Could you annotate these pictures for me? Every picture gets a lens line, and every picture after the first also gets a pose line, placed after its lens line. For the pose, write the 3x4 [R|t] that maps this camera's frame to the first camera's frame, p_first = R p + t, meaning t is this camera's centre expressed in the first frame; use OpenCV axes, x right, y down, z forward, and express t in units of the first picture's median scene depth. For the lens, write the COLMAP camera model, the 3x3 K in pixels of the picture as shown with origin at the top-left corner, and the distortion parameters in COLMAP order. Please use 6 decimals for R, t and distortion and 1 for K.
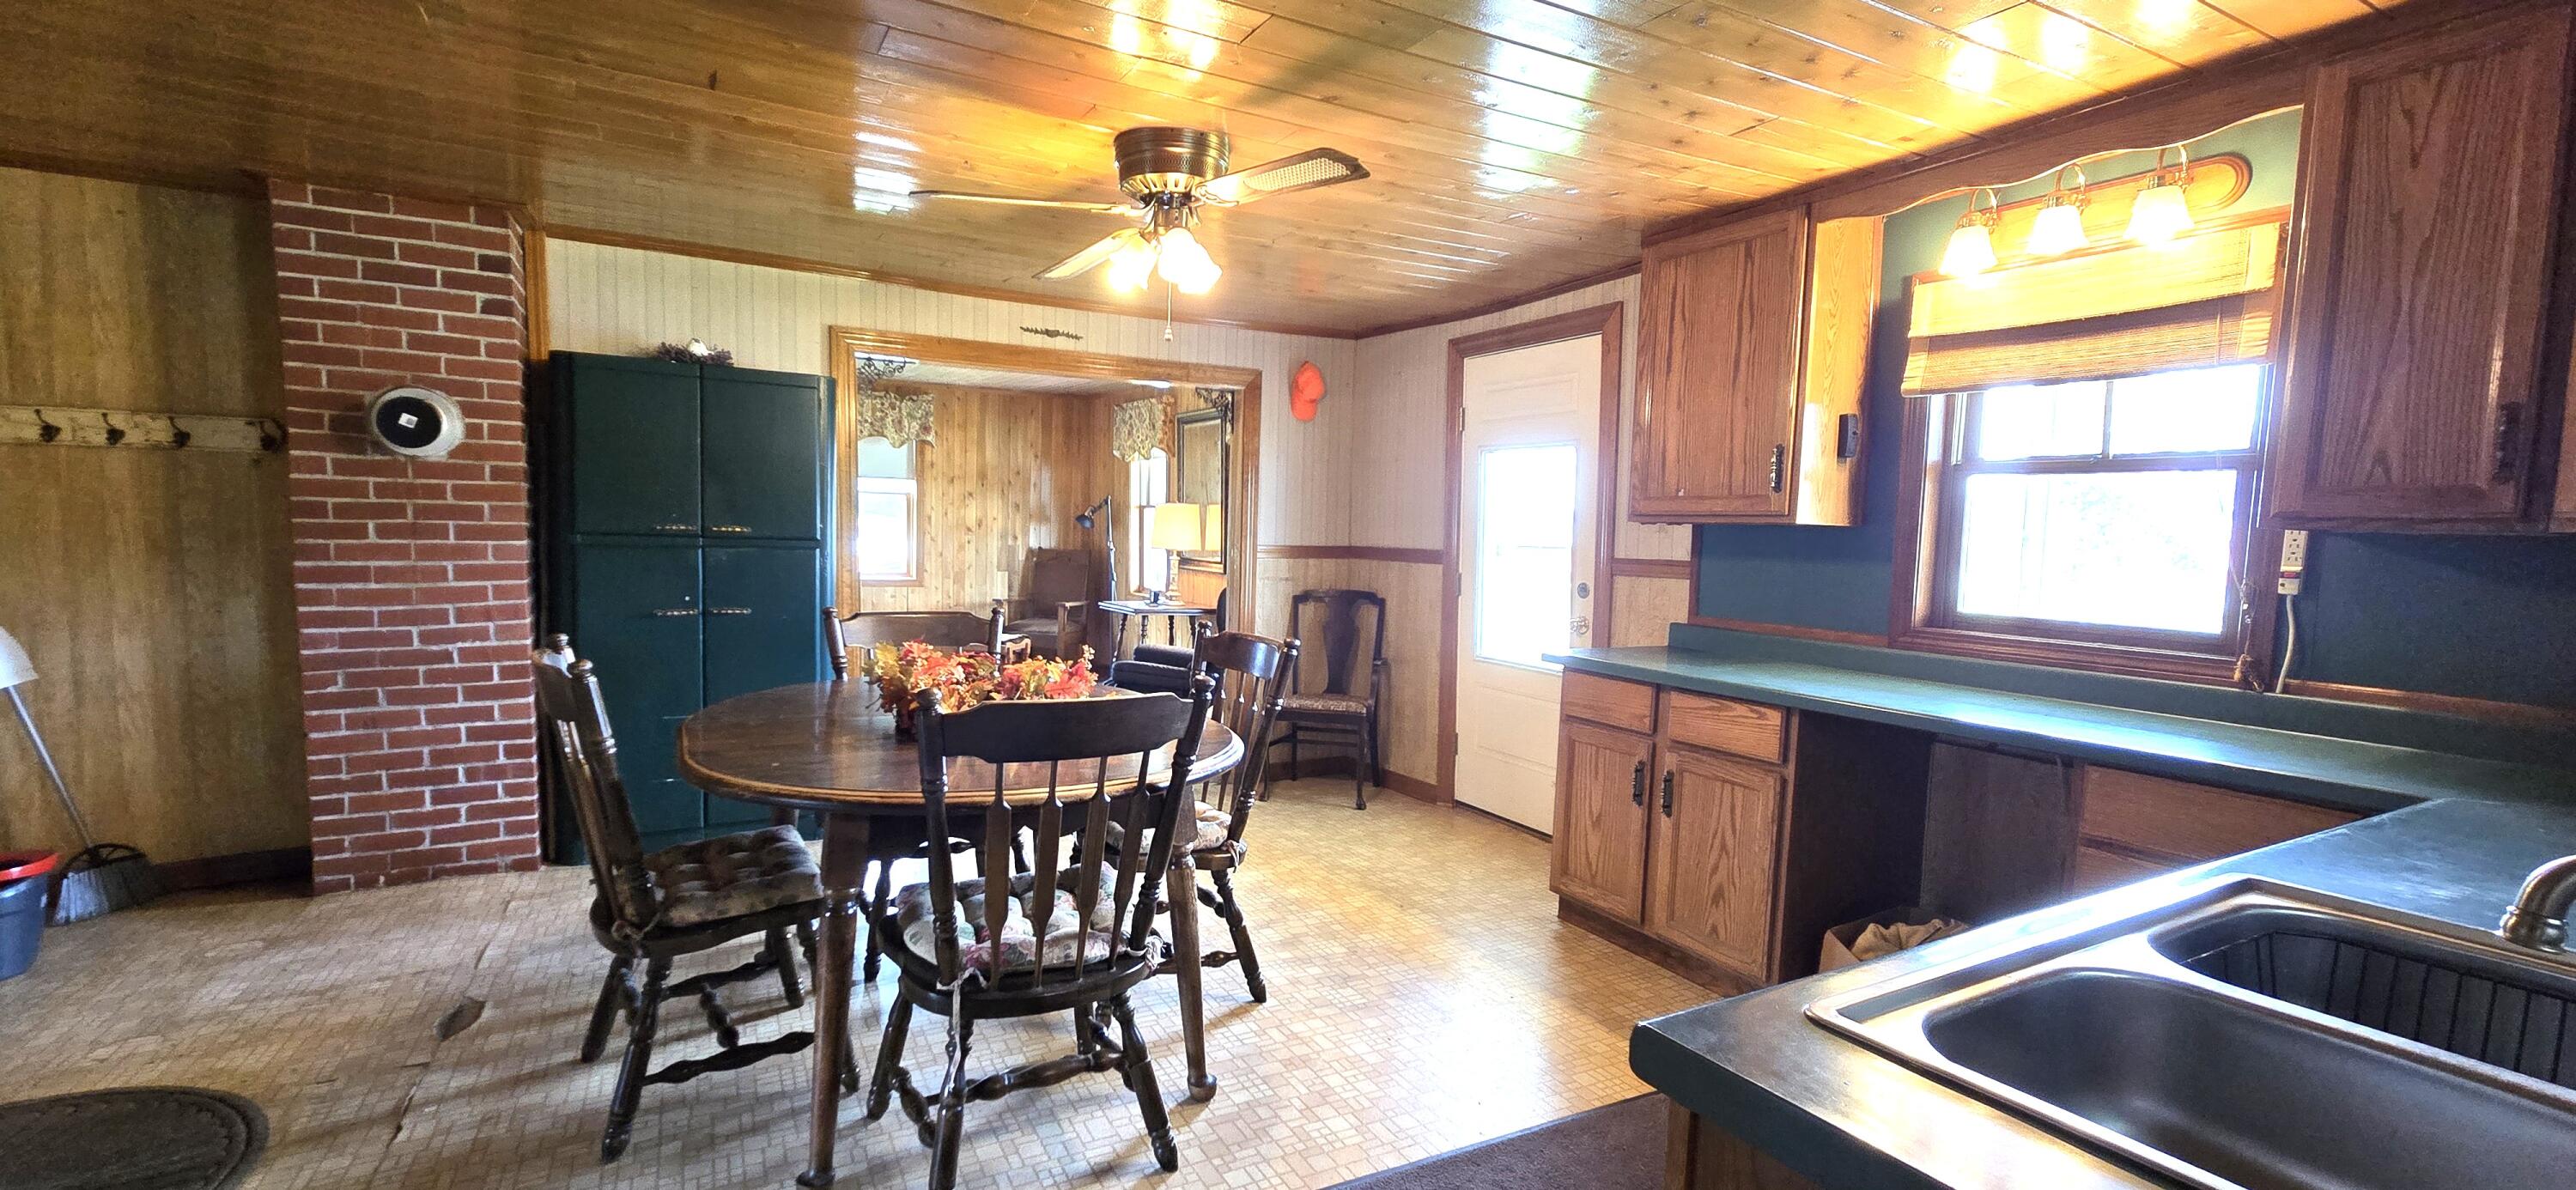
lens RADIAL K [[1062.4, 0, 1253.2], [0, 1062.4, 607.7], [0, 0, 1]] dist [0.021679, -0.010067]
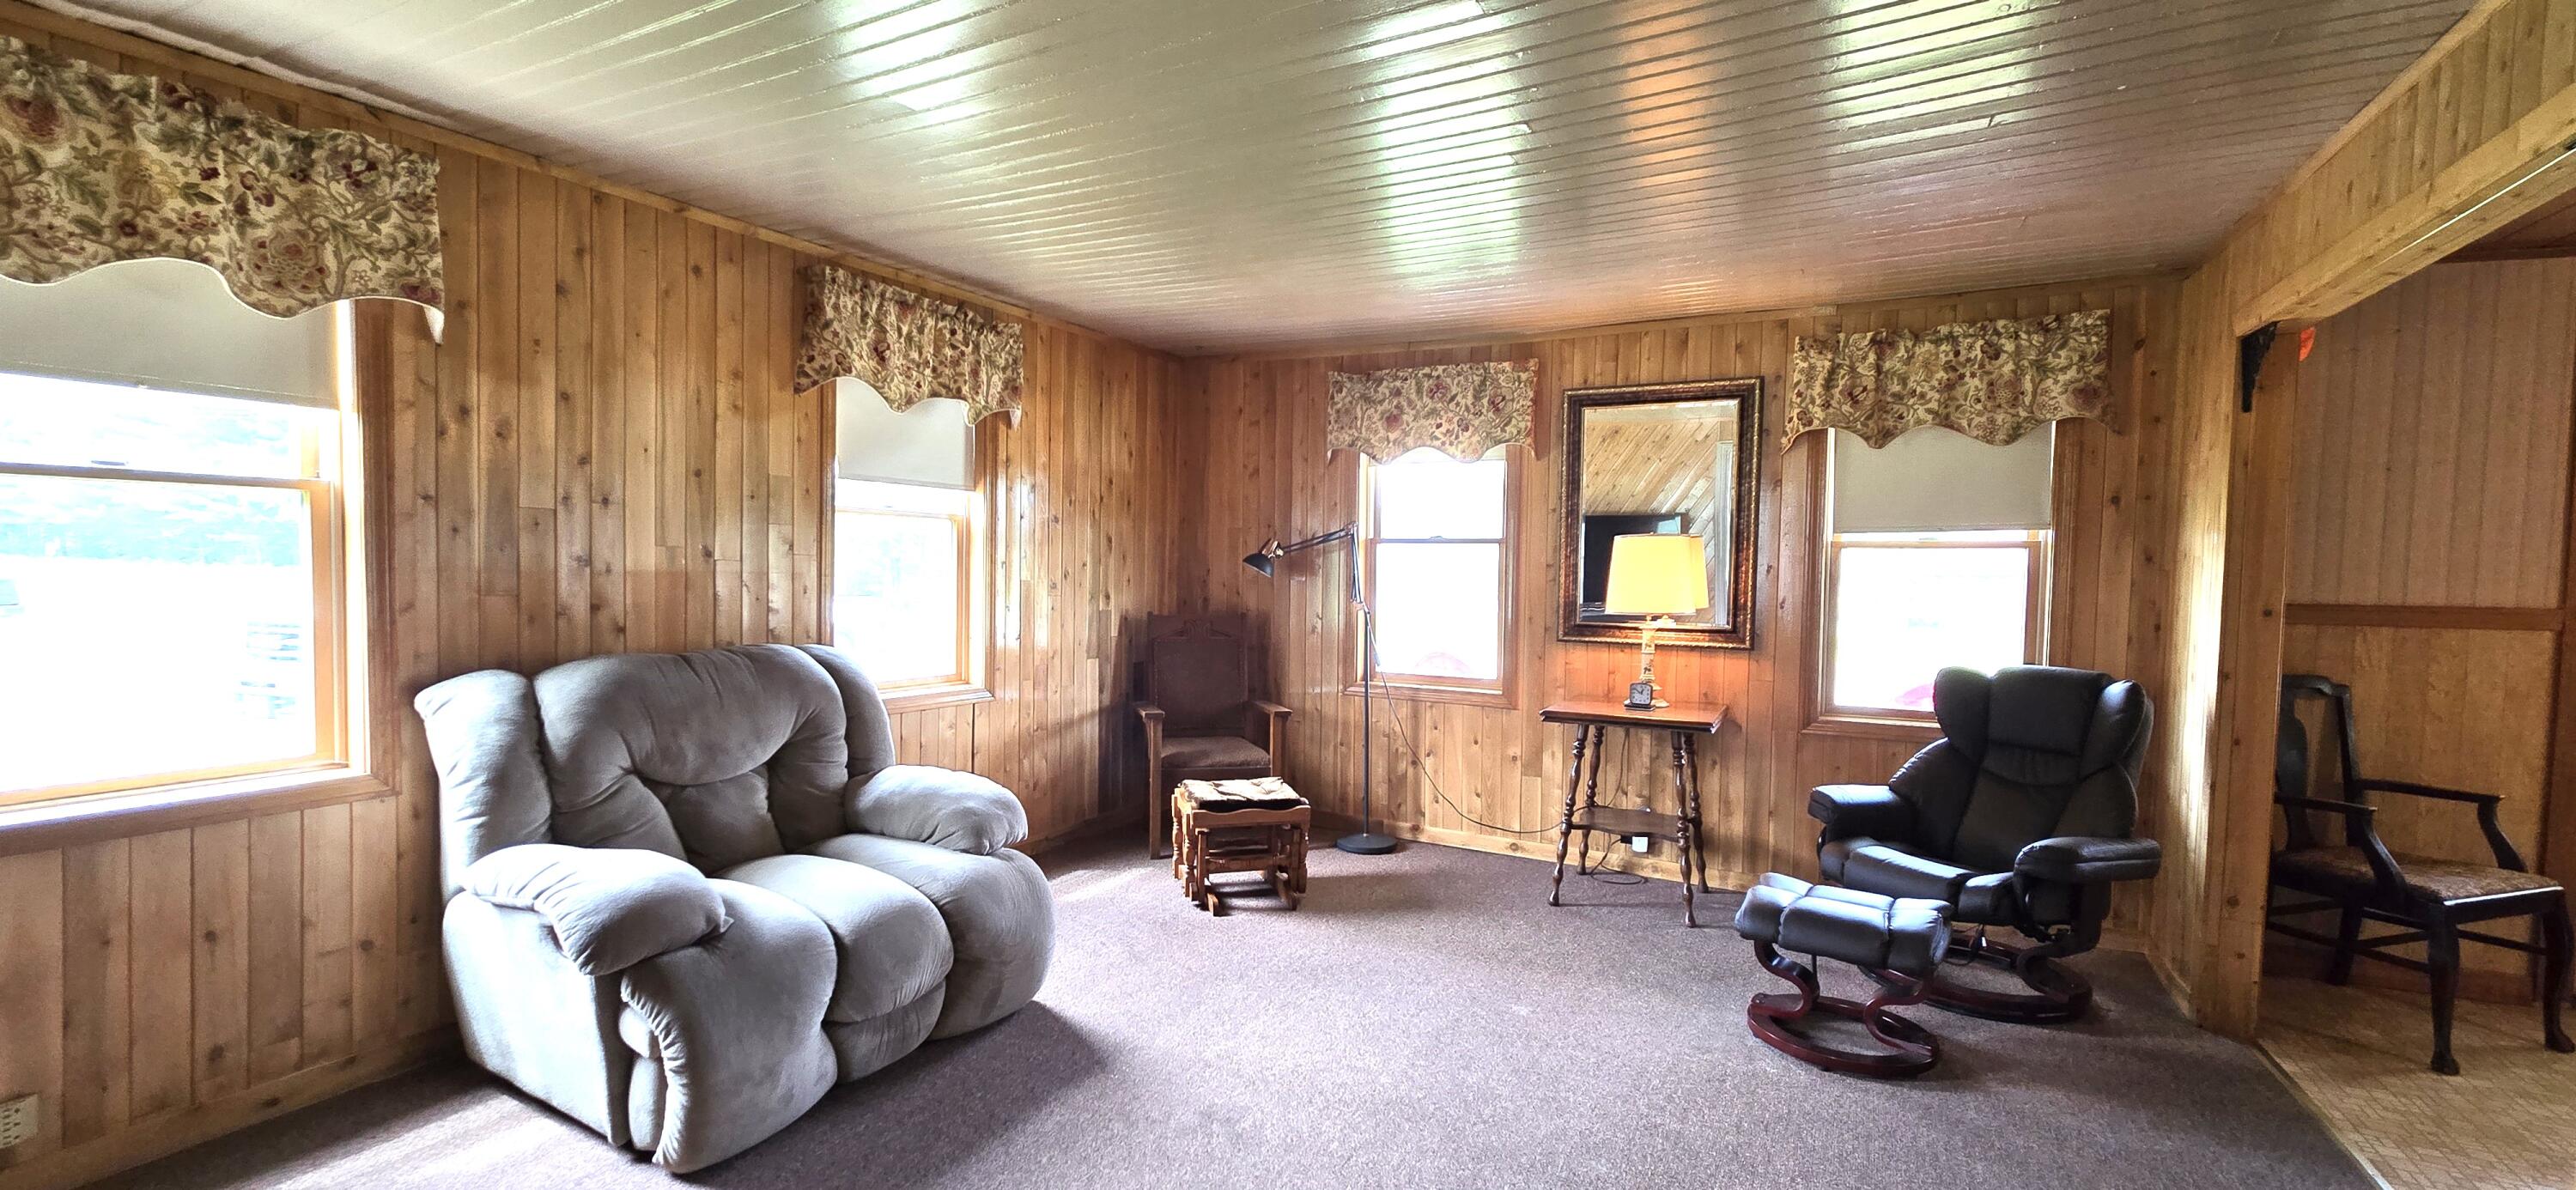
lens RADIAL K [[1062.4, 0, 1253.2], [0, 1062.4, 607.7], [0, 0, 1]] dist [0.021679, -0.010067]
pose [[0.840240, -0.038422, 0.540851, -0.905901], [0.053302, 0.998508, -0.011874, -0.095967], [-0.539588, 0.038805, 0.841035, 0.951508]]
